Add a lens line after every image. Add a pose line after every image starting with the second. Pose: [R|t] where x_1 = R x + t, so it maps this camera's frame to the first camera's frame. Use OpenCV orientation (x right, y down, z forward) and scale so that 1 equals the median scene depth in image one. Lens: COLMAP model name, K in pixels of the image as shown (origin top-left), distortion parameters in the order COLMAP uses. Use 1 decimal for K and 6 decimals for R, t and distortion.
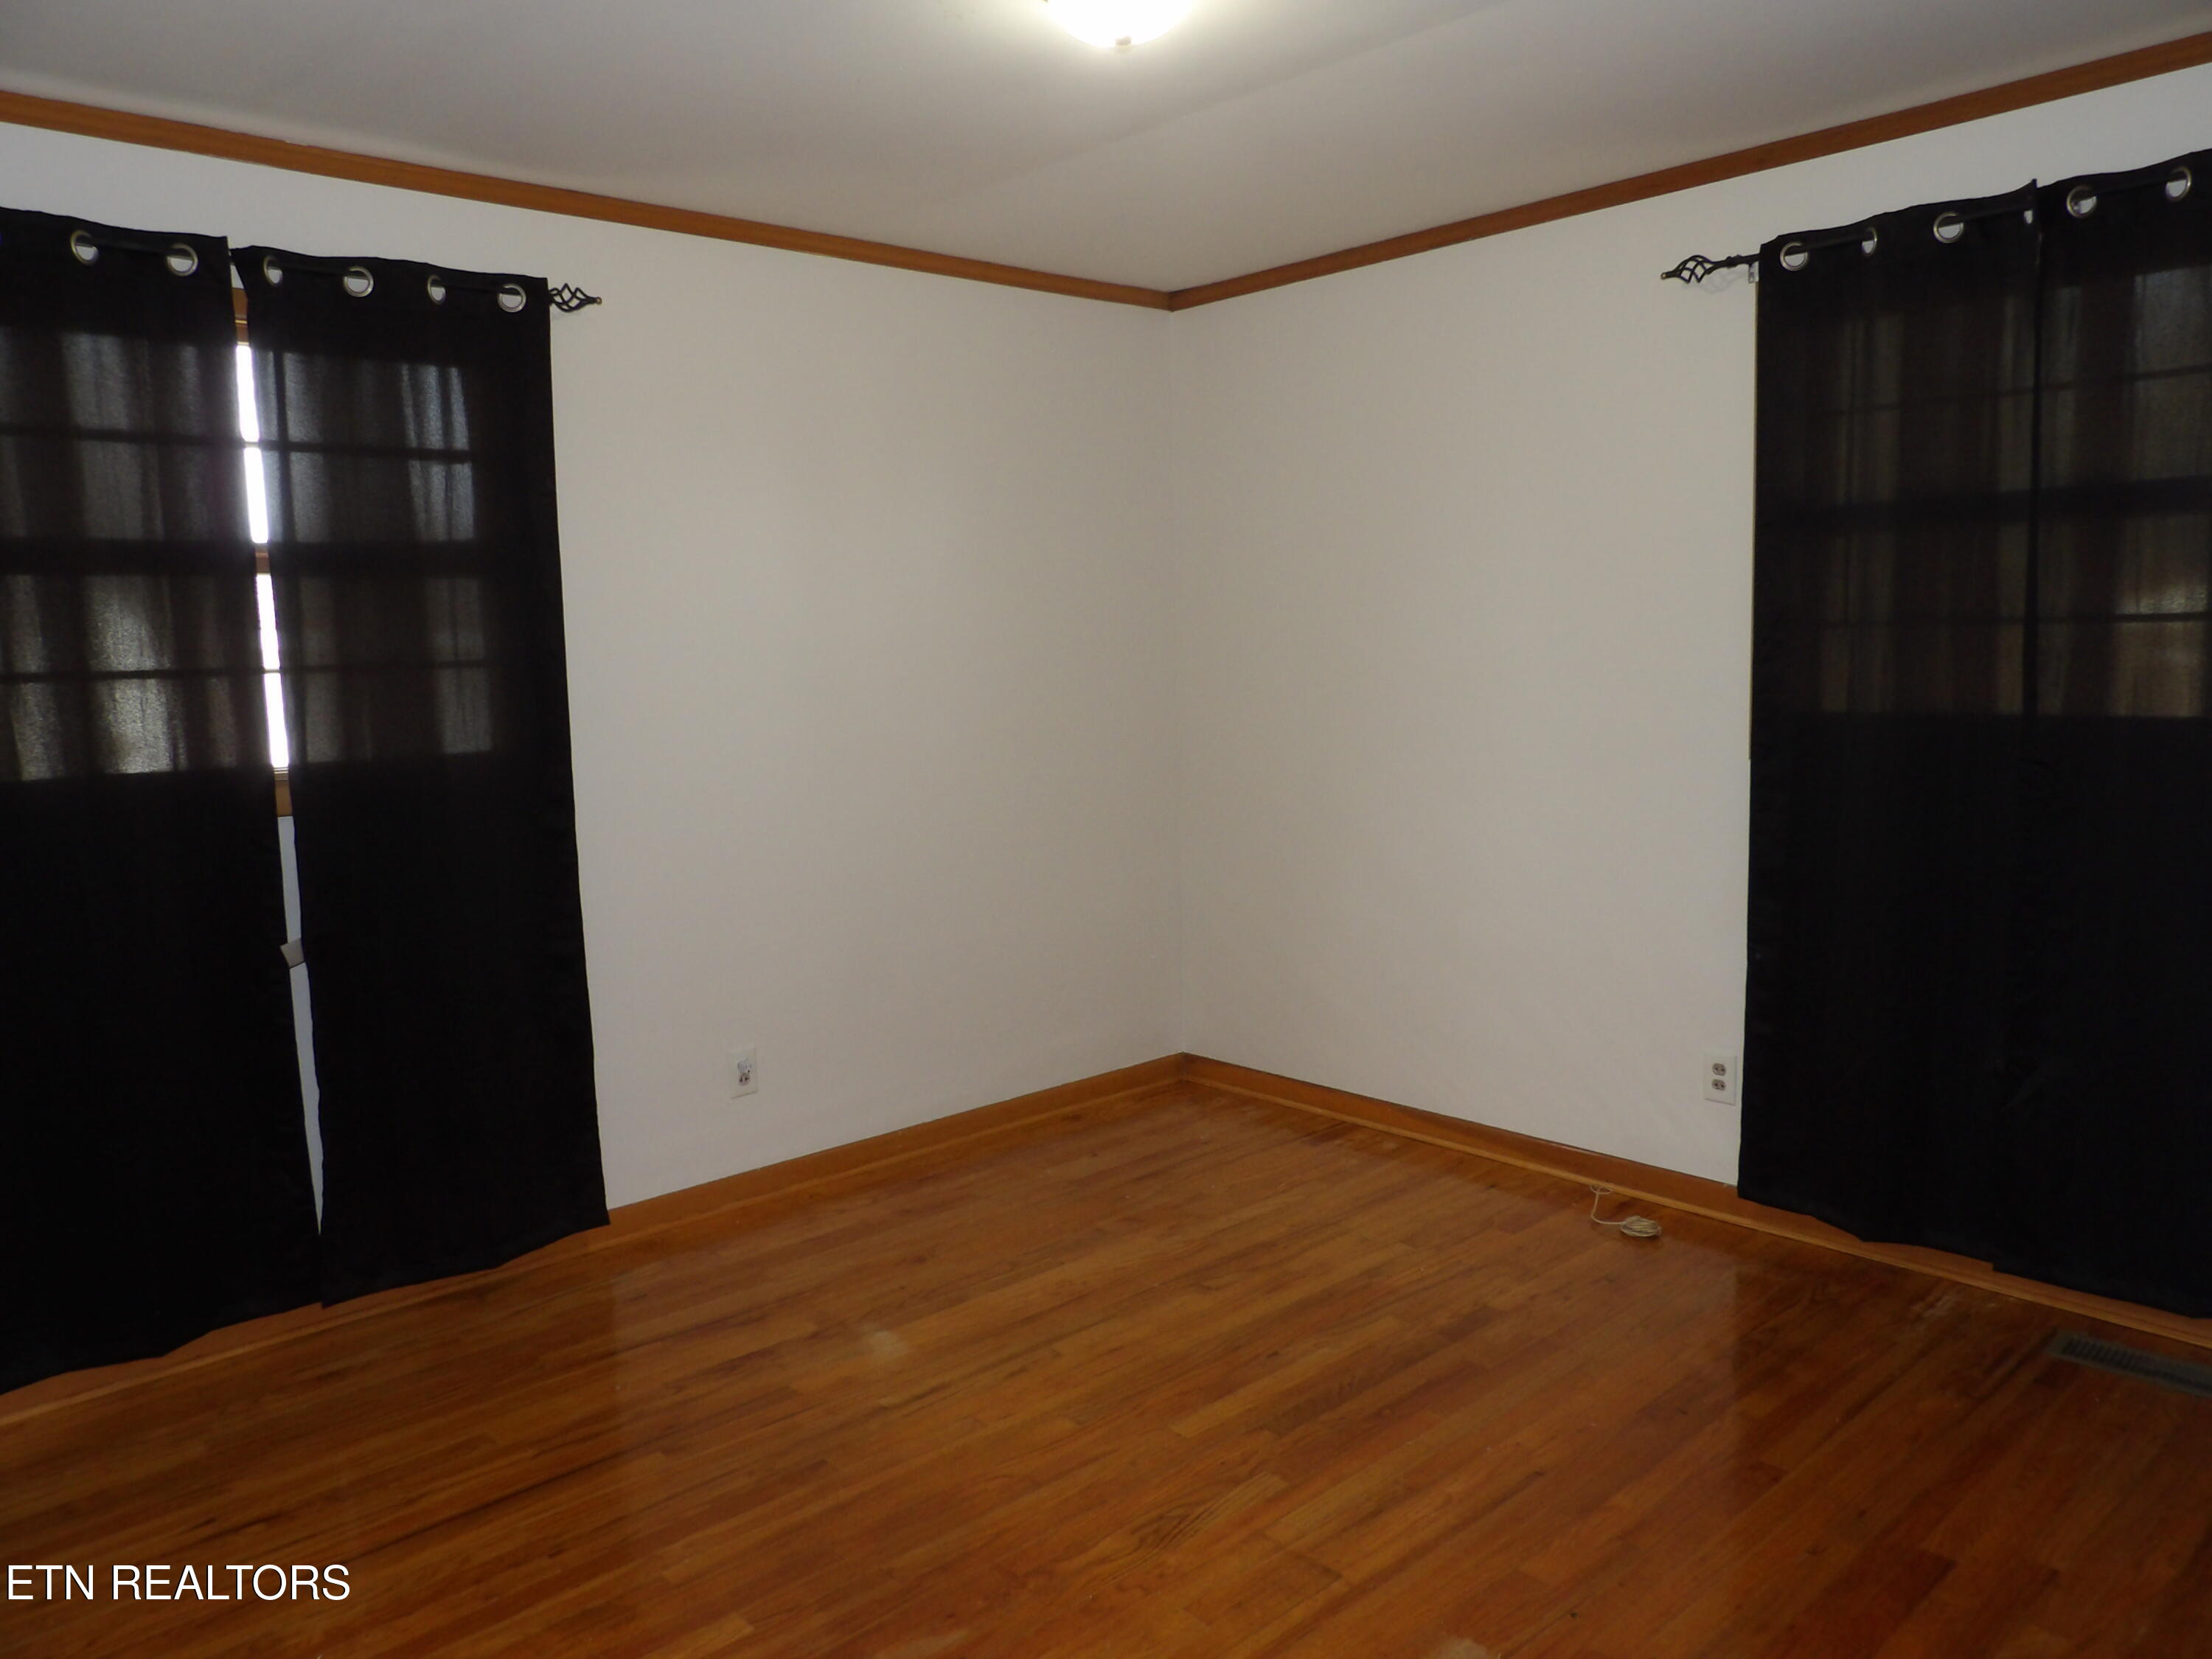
lens RADIAL K [[1583.0, 0, 1101.3], [0, 1583.0, 827.7], [0, 0, 1]] dist [-0.000518, -0.001696]
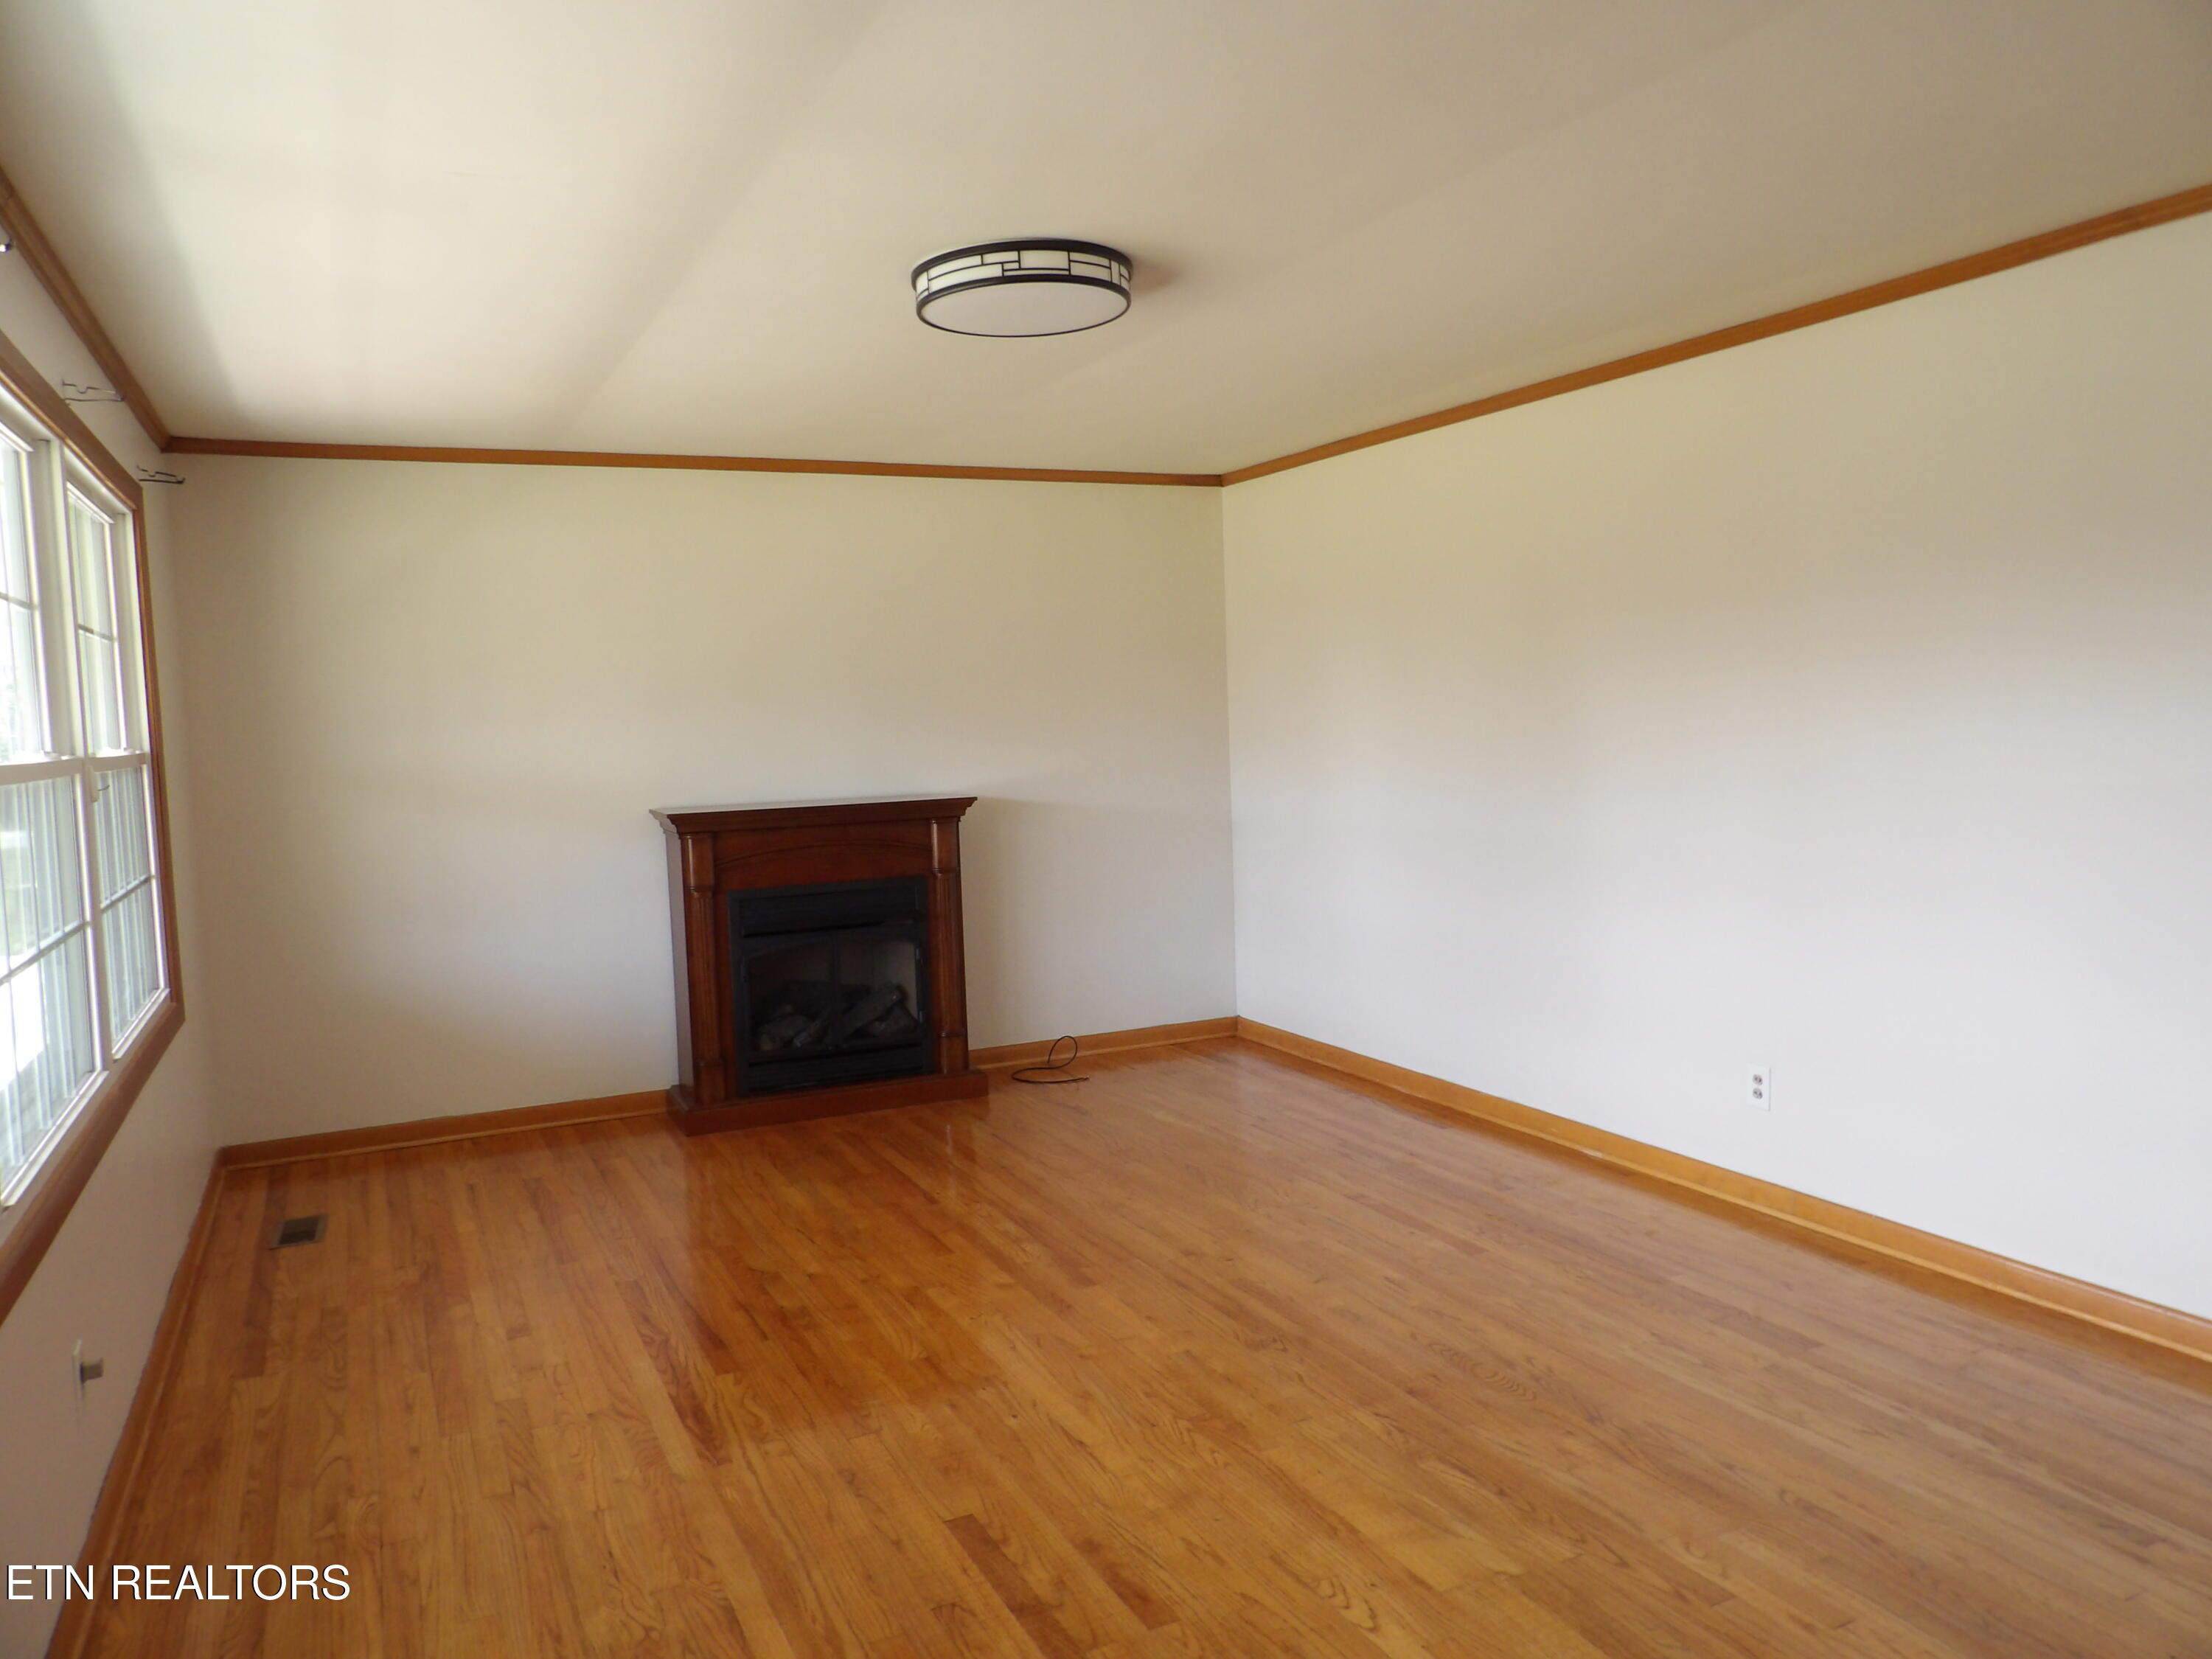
lens RADIAL K [[1583.0, 0, 1110.2], [0, 1583.0, 832.0], [0, 0, 1]] dist [-0.000518, -0.001696]
pose [[0.958732, 0.028196, -0.282909, 0.322066], [-0.038716, 0.998749, -0.031661, 0.030468], [0.281662, 0.041308, 0.958624, -0.342247]]
